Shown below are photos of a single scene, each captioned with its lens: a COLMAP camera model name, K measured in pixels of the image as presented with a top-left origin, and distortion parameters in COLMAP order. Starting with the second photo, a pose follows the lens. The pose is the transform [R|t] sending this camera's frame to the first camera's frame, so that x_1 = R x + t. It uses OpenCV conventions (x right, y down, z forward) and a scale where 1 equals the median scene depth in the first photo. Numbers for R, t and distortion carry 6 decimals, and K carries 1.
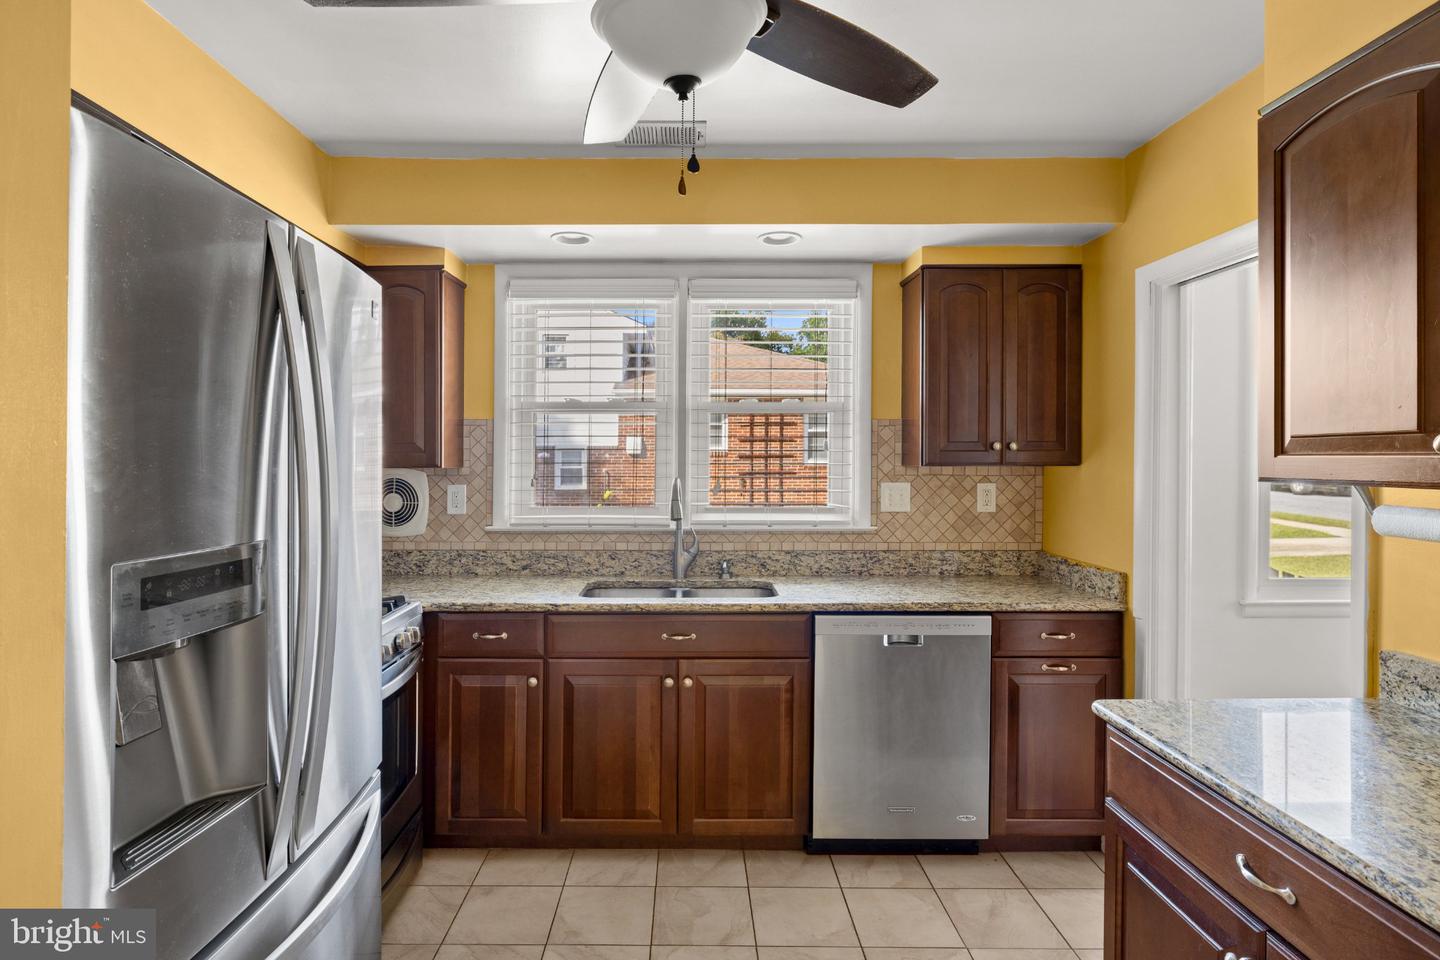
lens RADIAL K [[790.2, 0, 717.5], [0, 790.2, 456.1], [0, 0, 1]] dist [-0.000716, -0.000047]
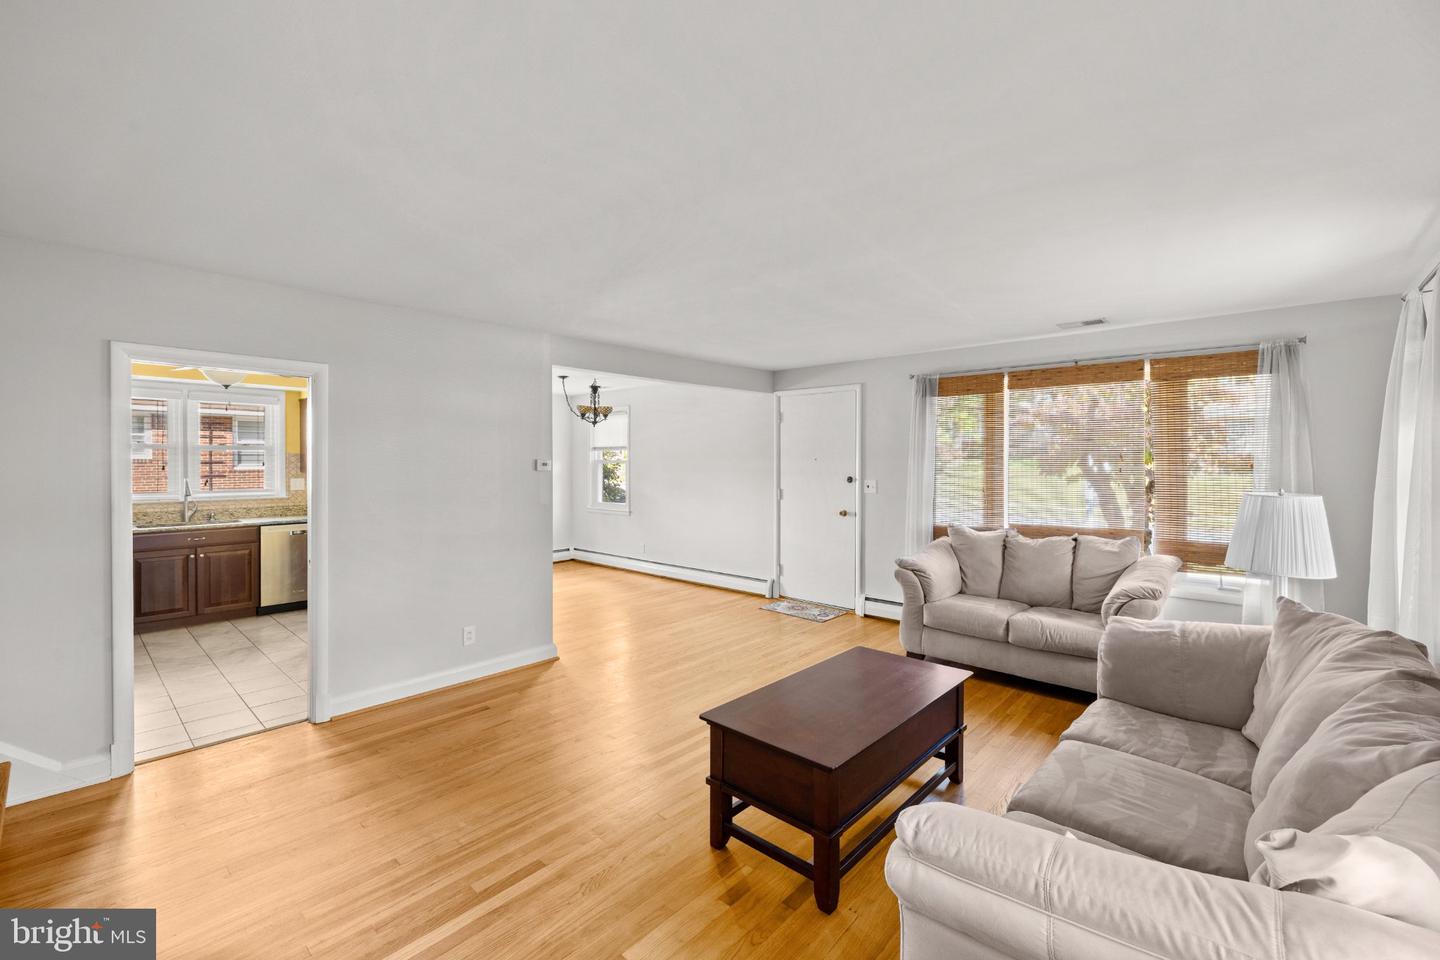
lens RADIAL K [[601.7, 0, 722.2], [0, 601.7, 462.6], [0, 0, 1]] dist [-0.000928, -0.000101]
pose [[0.694283, -0.009293, 0.719642, -0.262375], [0.003093, 0.999946, 0.009929, -0.037677], [-0.719696, -0.004667, 0.694274, -1.587215]]
